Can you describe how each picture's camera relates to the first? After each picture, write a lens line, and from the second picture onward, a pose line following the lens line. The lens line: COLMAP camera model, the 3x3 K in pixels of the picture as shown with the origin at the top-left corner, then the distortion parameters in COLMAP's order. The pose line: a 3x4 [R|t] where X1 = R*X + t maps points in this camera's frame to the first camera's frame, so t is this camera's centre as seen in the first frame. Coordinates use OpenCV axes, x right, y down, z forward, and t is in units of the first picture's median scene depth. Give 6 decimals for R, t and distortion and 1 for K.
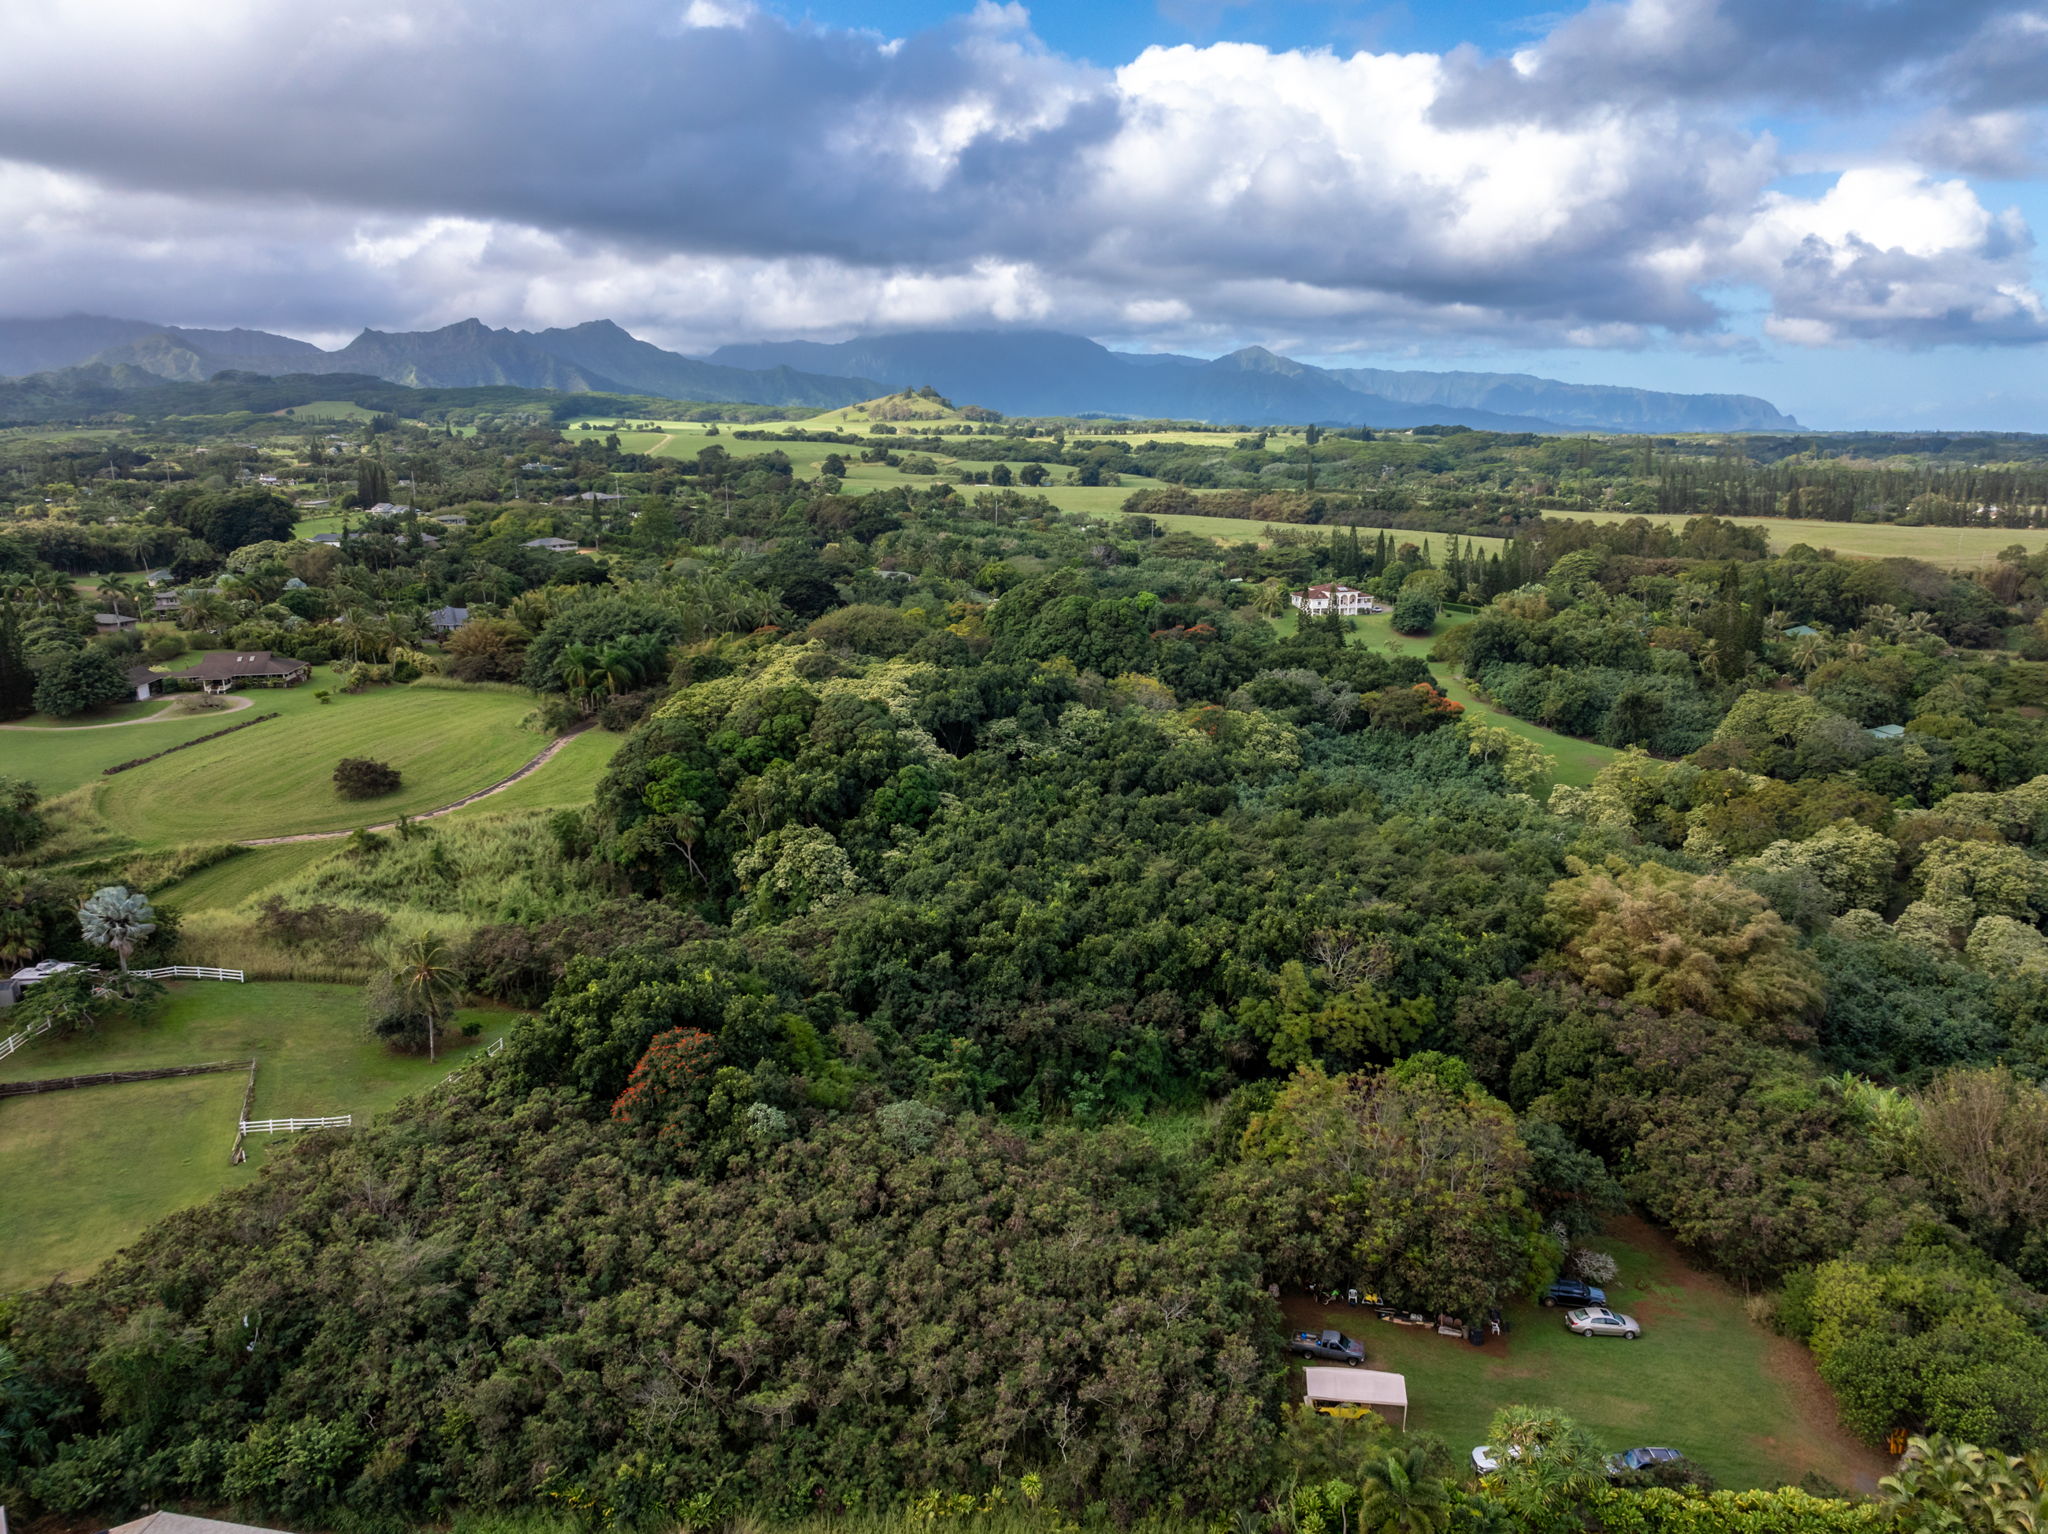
lens RADIAL K [[1438.0, 0, 1017.2], [0, 1438.0, 780.7], [0, 0, 1]] dist [-0.032914, 0.040382]
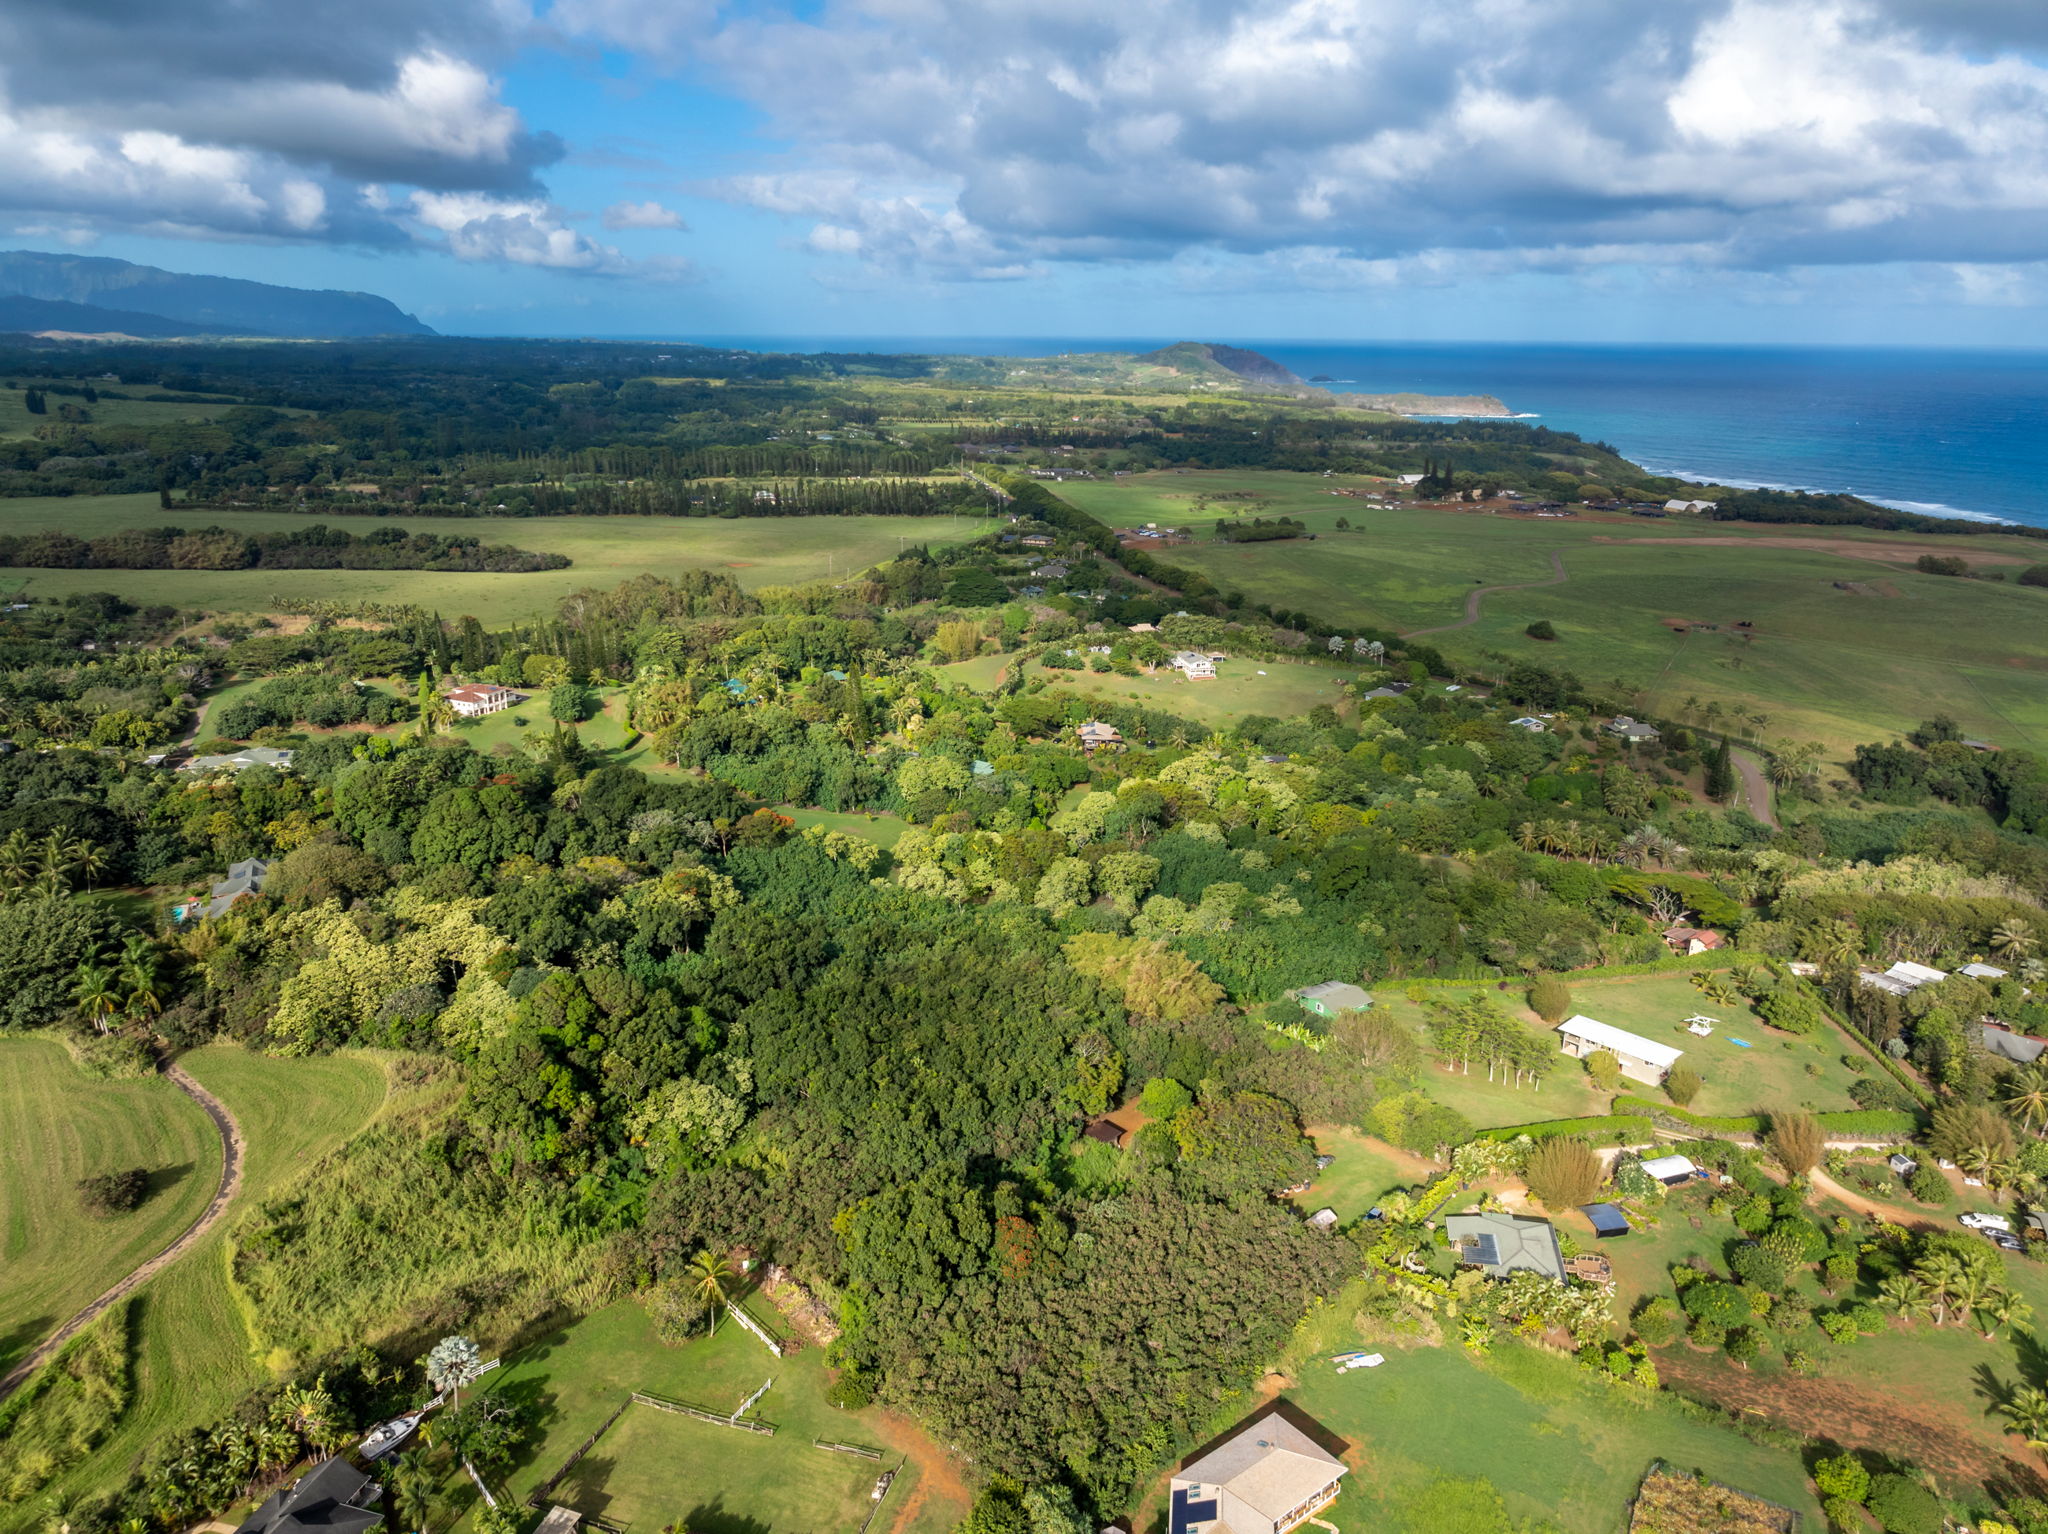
lens RADIAL K [[1438.0, 0, 1017.8], [0, 1438.0, 749.2], [0, 0, 1]] dist [-0.032914, 0.040382]
pose [[0.639937, -0.200172, 0.741898, -0.830271], [0.161776, 0.978932, 0.124584, -0.367996], [-0.751206, 0.040295, 0.658837, -0.152230]]
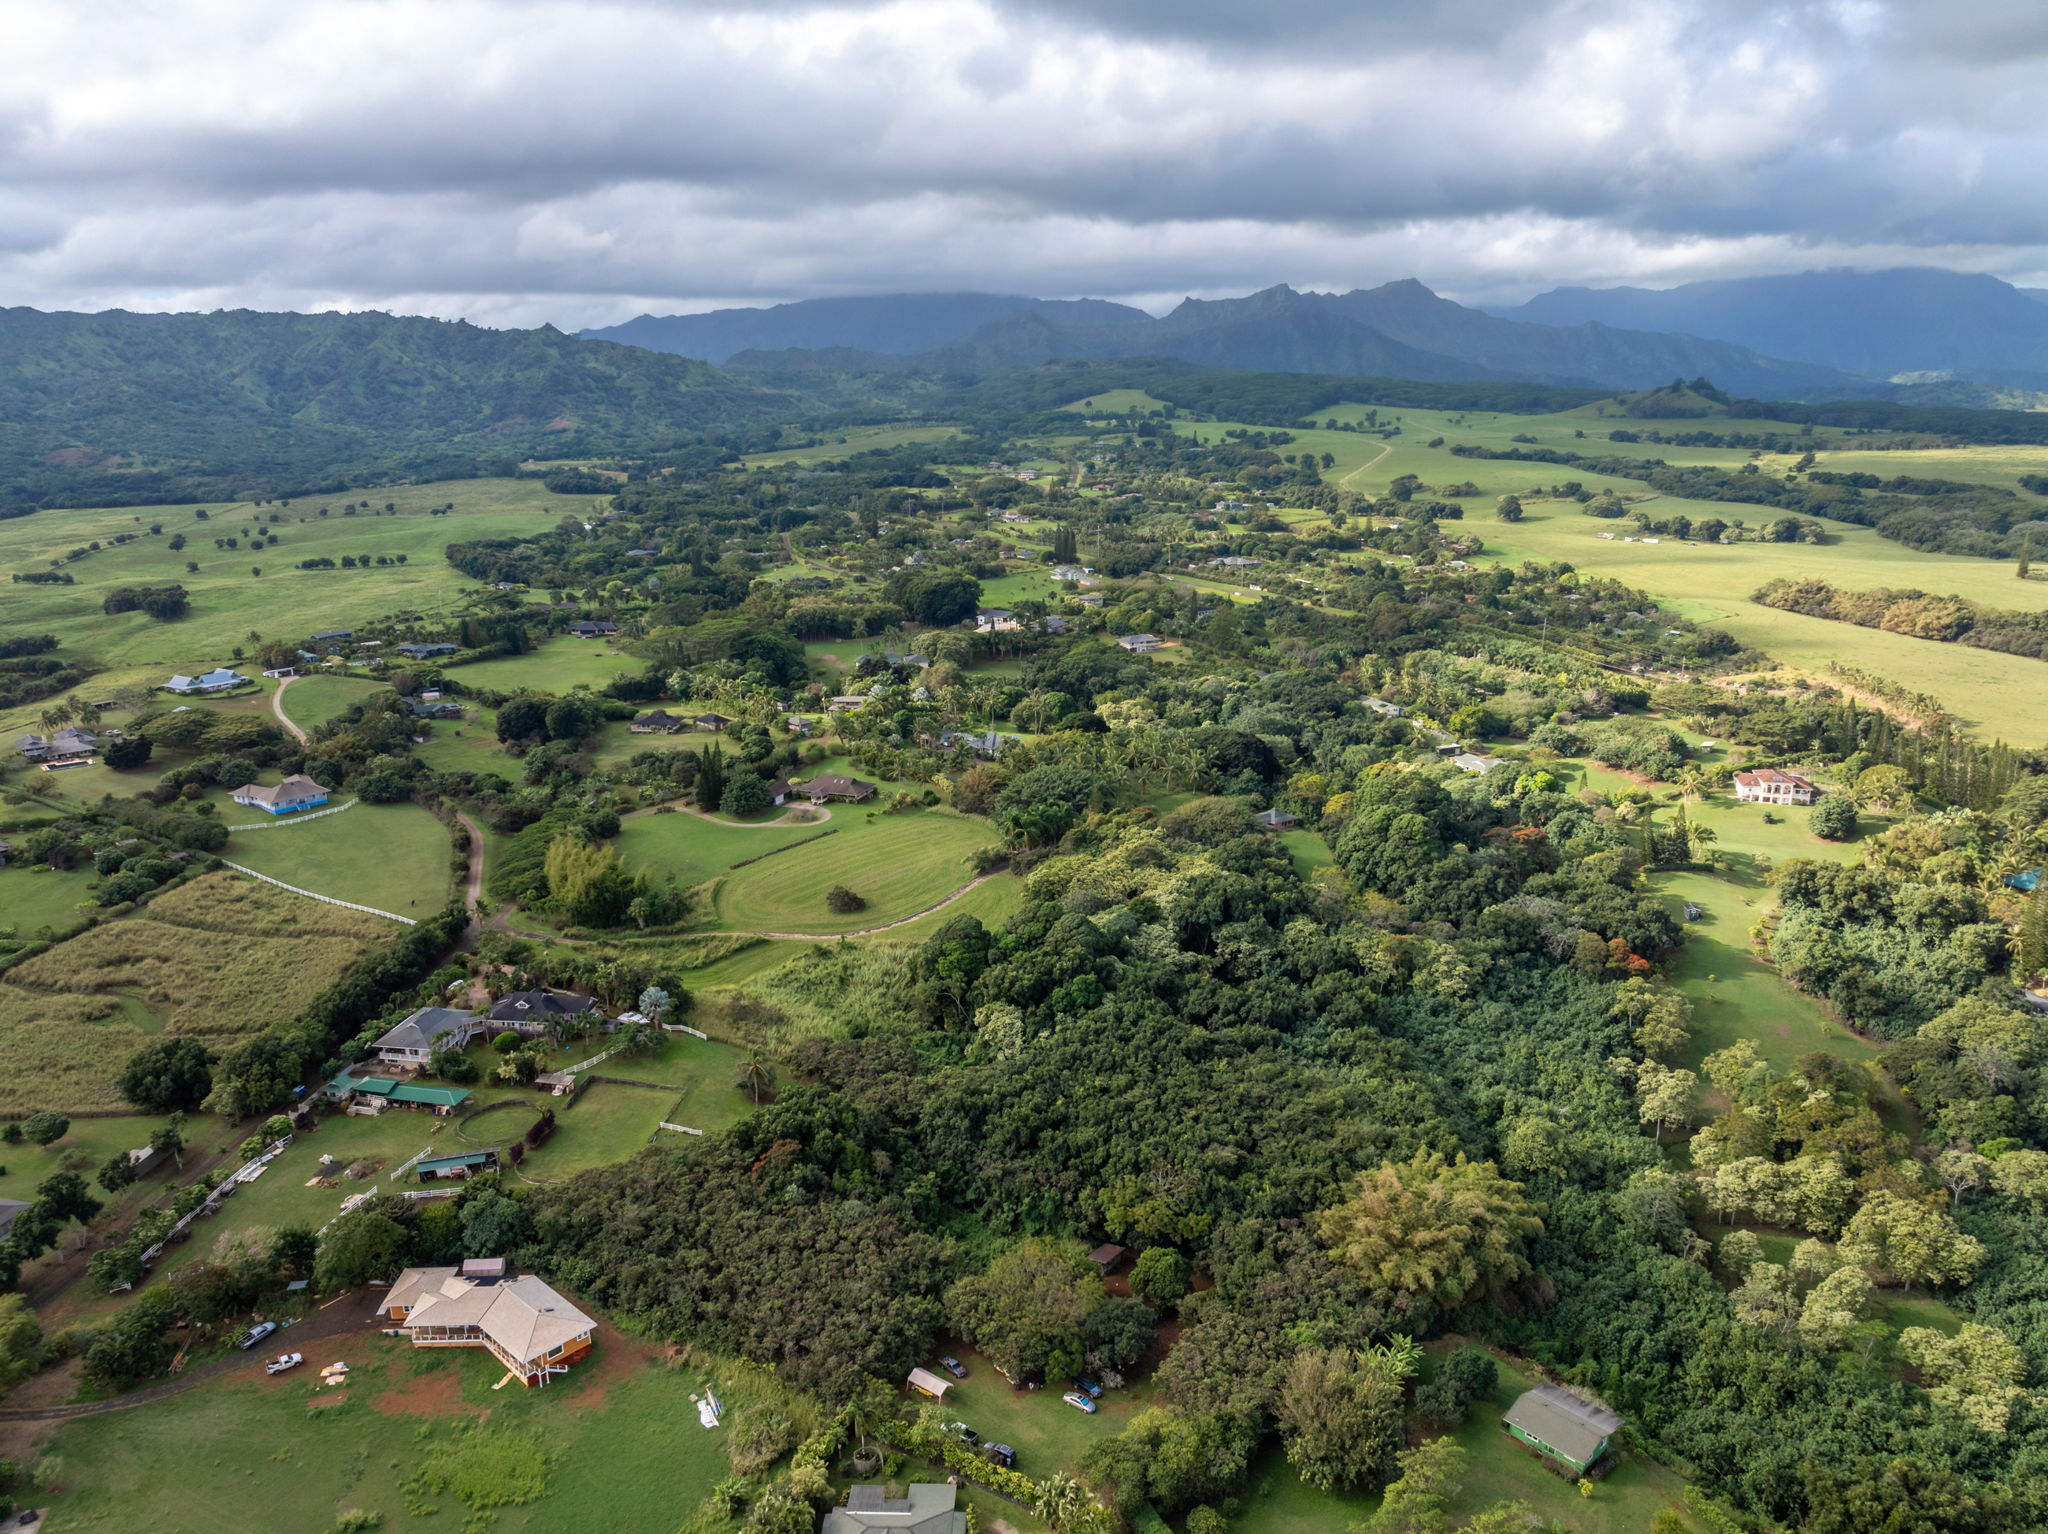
lens RADIAL K [[1438.0, 0, 1010.3], [0, 1438.0, 789.0], [0, 0, 1]] dist [-0.032914, 0.040382]
pose [[0.858454, 0.136680, -0.494344, 0.600311], [-0.115868, 0.990602, 0.072679, -0.313832], [0.499632, -0.005114, 0.866223, -0.414603]]
